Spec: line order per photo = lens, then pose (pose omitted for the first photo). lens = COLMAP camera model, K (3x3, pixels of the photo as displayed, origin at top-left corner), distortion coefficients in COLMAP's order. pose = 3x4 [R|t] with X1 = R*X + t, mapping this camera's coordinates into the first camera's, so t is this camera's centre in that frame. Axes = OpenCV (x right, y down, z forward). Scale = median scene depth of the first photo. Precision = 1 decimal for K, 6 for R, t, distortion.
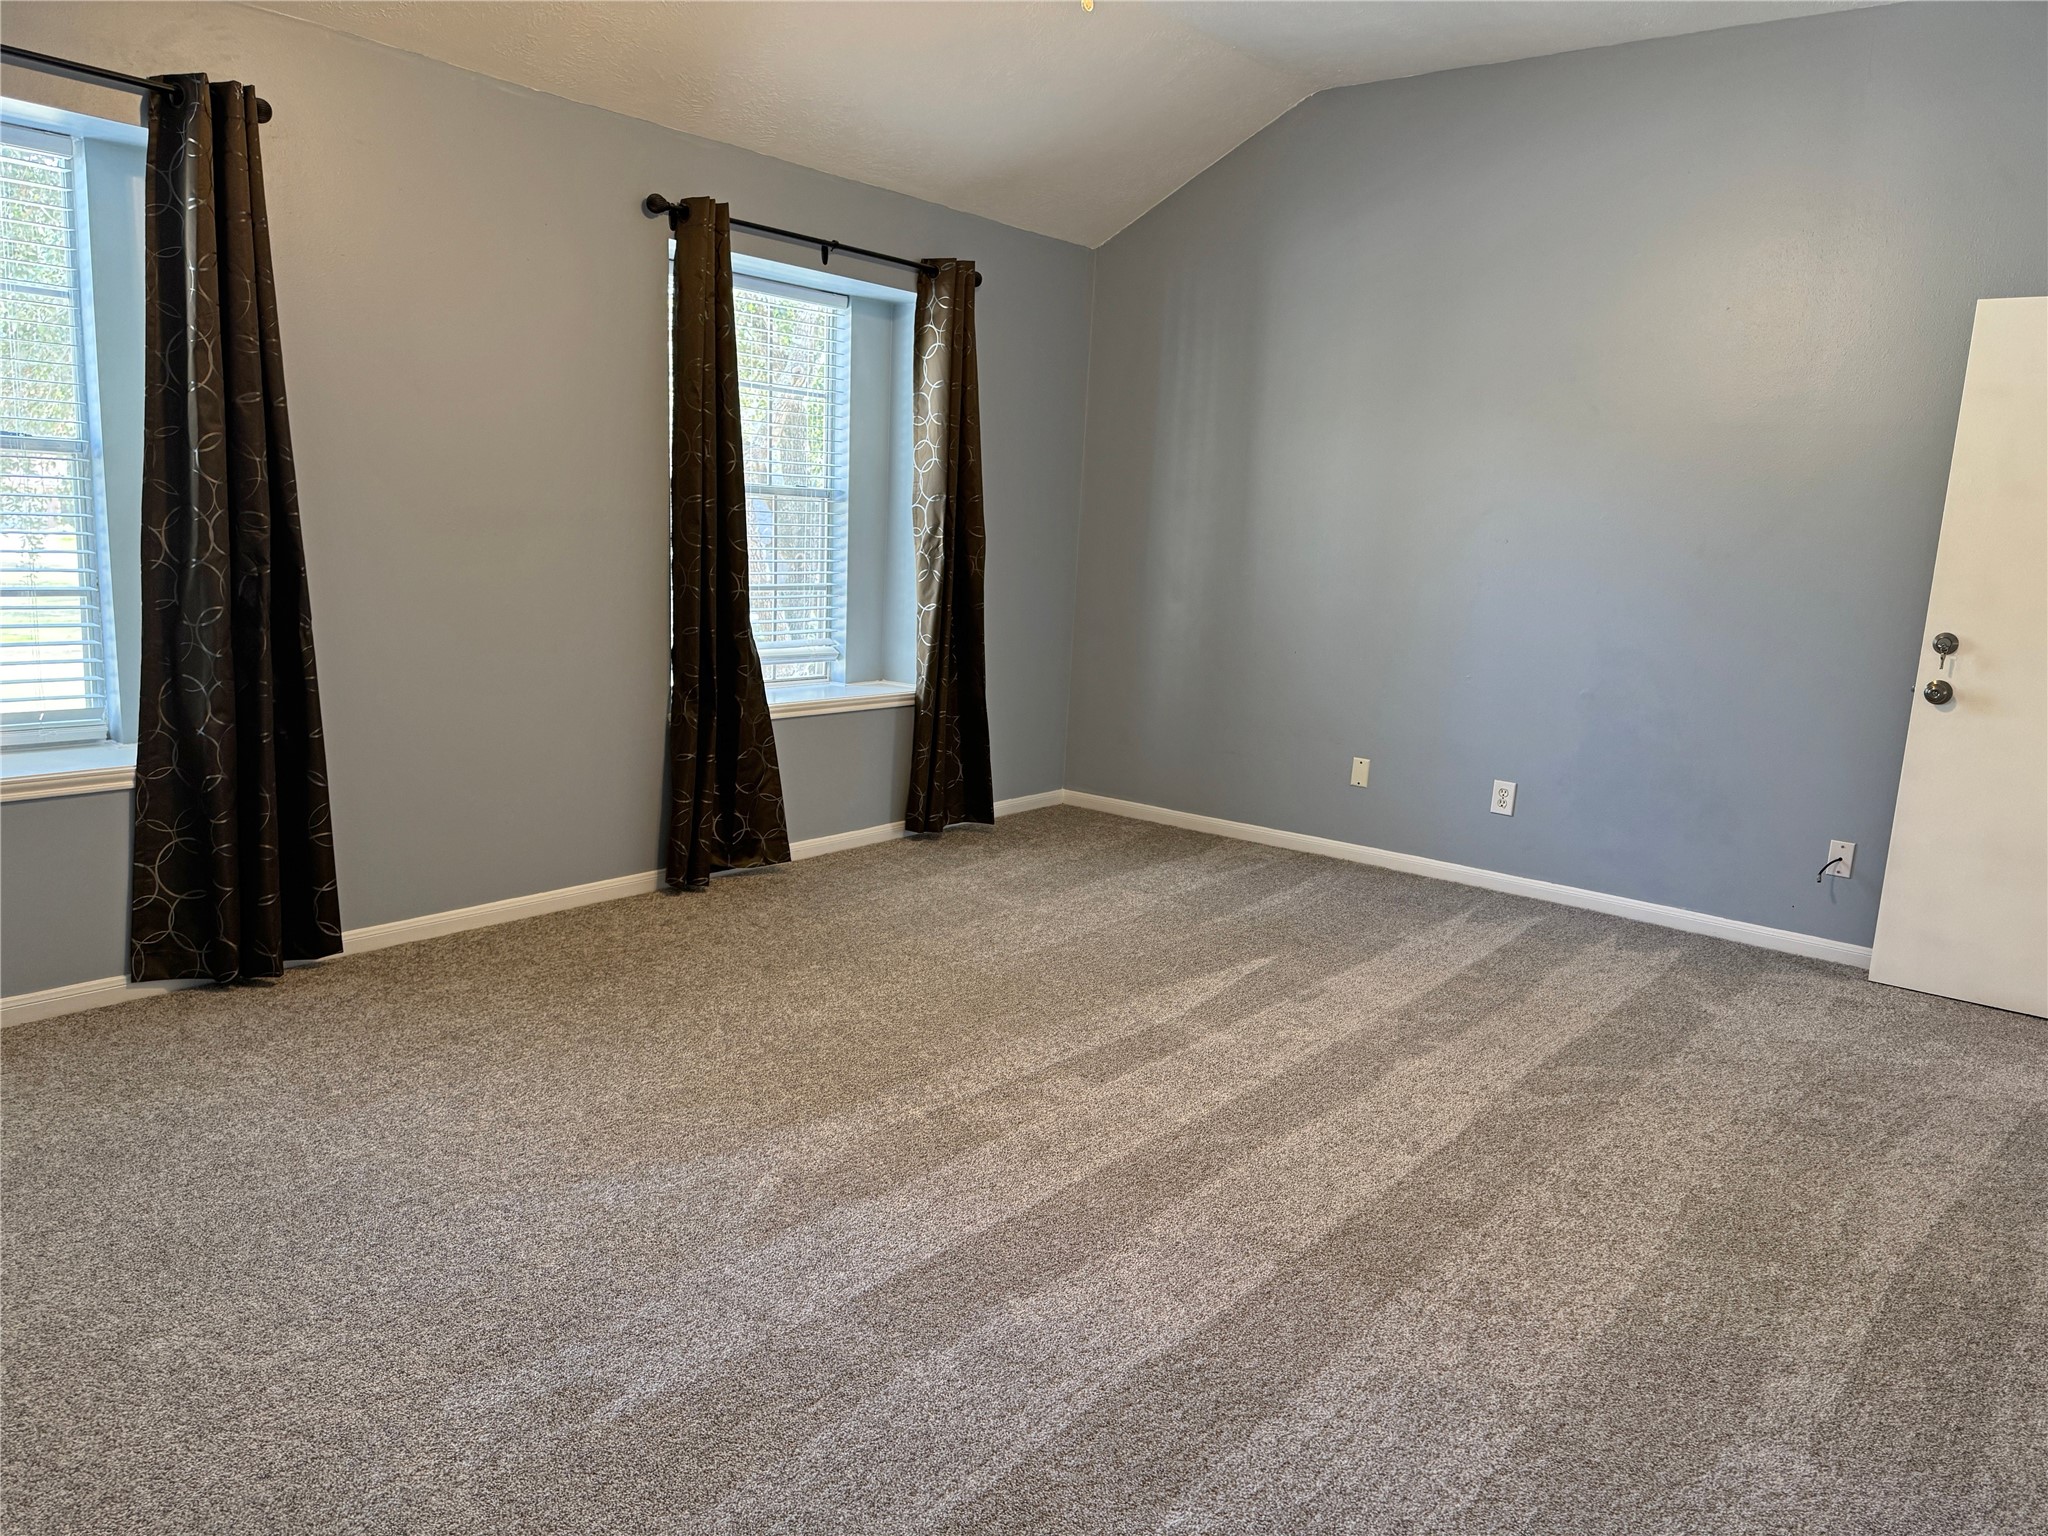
lens RADIAL K [[1477.0, 0, 1021.5], [0, 1477.0, 772.2], [0, 0, 1]] dist [0.047058, -0.049544]
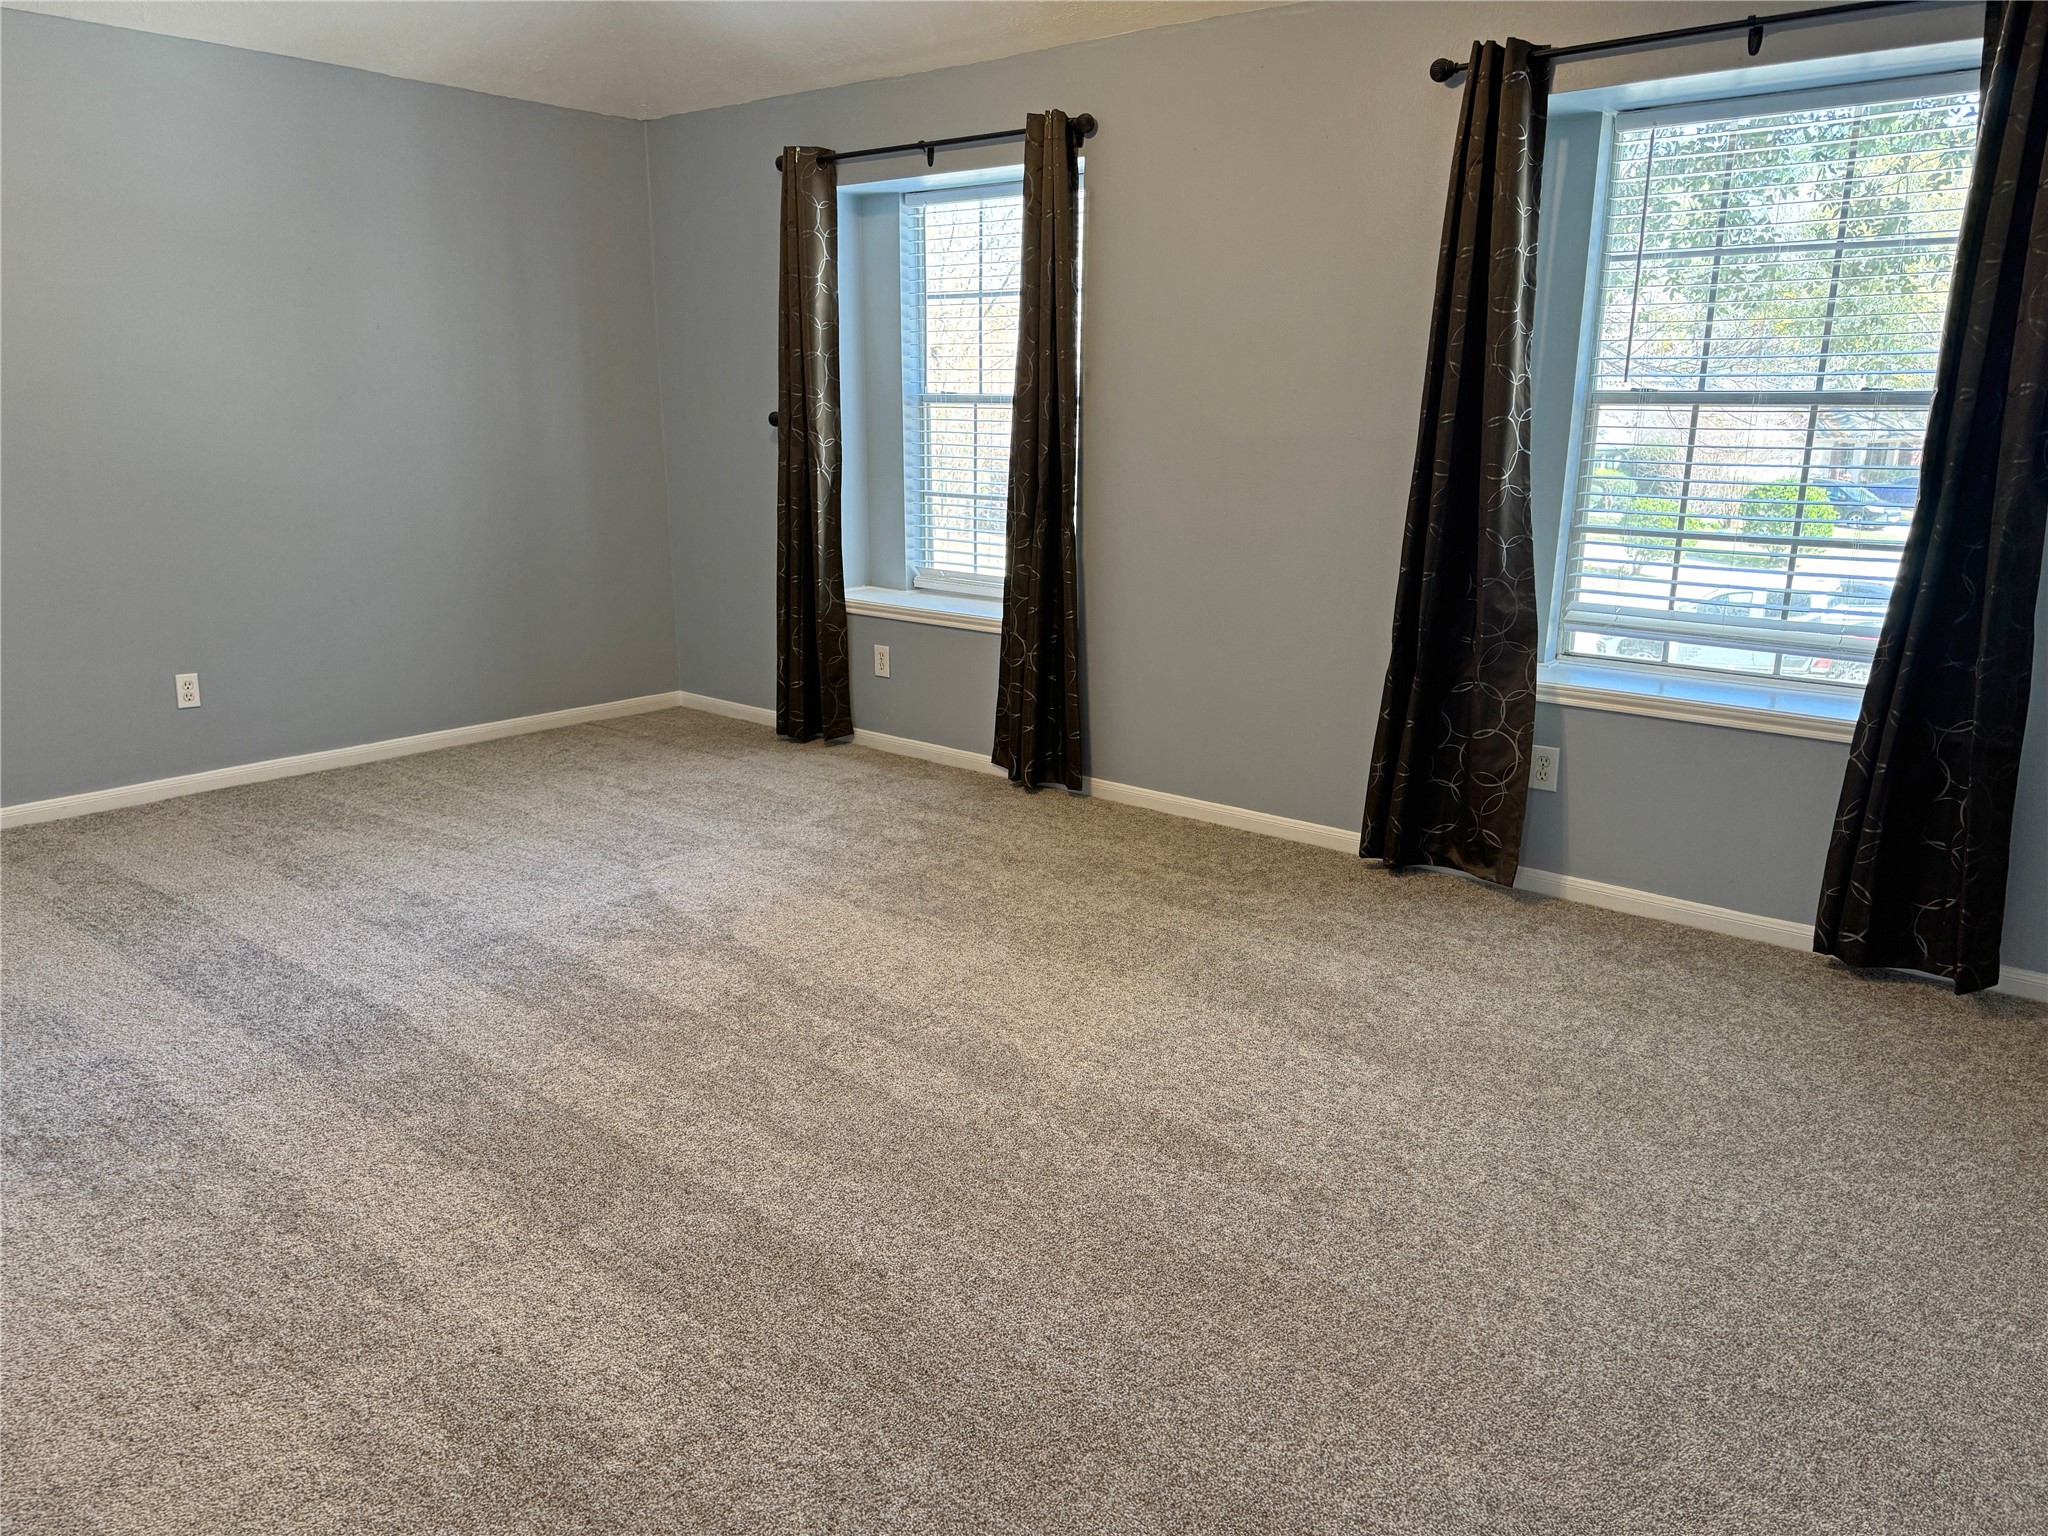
lens RADIAL K [[1443.2, 0, 1027.0], [0, 1443.2, 774.7], [0, 0, 1]] dist [0.052564, -0.065418]
pose [[-0.022081, 0.200776, -0.979388, 1.404882], [-0.182535, 0.962351, 0.201398, -0.247863], [0.982951, 0.183220, 0.015399, 1.755499]]
